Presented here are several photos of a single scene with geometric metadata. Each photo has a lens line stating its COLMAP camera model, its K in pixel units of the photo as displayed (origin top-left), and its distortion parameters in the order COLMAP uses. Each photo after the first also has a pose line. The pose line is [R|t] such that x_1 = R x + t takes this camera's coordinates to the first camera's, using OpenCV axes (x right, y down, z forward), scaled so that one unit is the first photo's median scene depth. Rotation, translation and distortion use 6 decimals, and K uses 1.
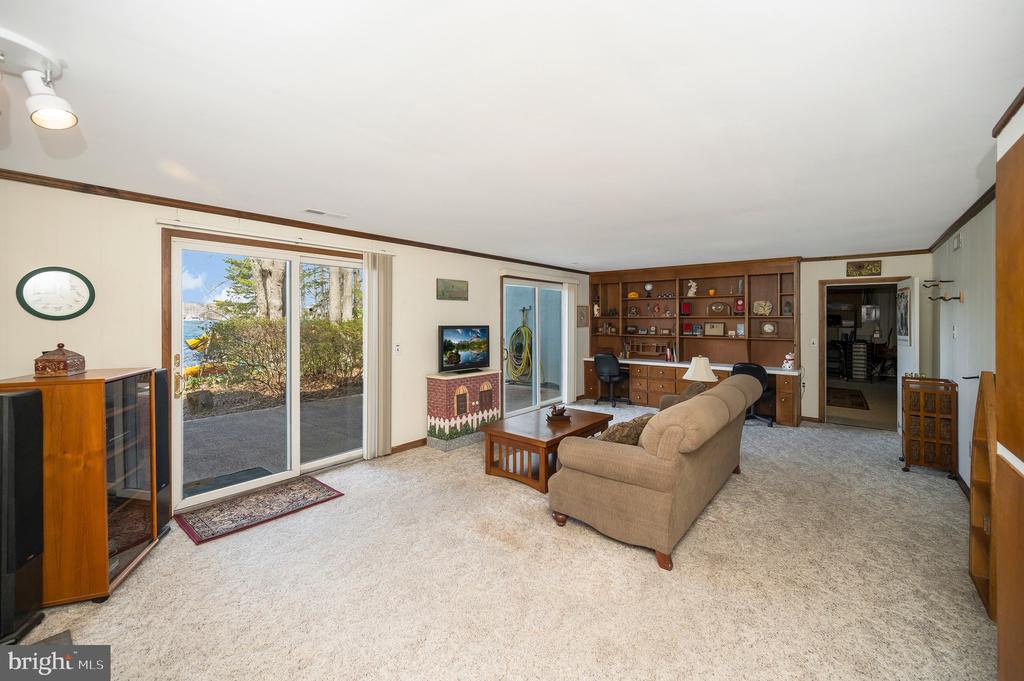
lens RADIAL K [[419.7, 0, 517.3], [0, 419.7, 318.4], [0, 0, 1]] dist [-0.002351, 0.000512]
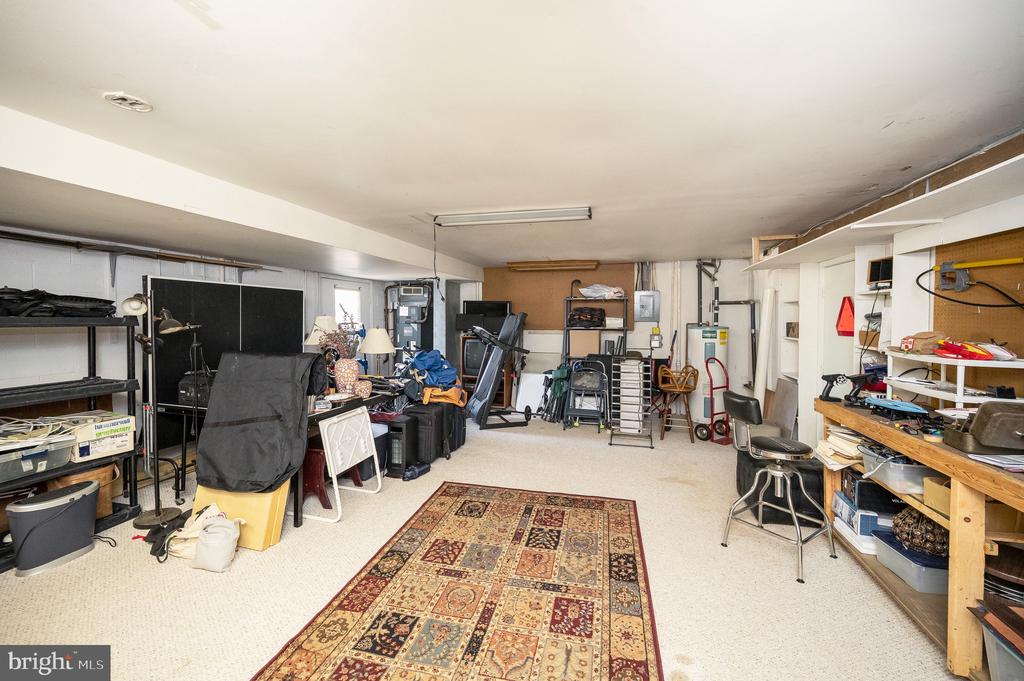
lens RADIAL K [[419.7, 0, 512.3], [0, 419.7, 334.8], [0, 0, 1]] dist [-0.002351, 0.000512]
pose [[0.915189, -0.002770, 0.403015, 0.453539], [-0.002463, 0.999919, 0.012464, 0.021424], [-0.403017, -0.012400, 0.915109, 0.560236]]
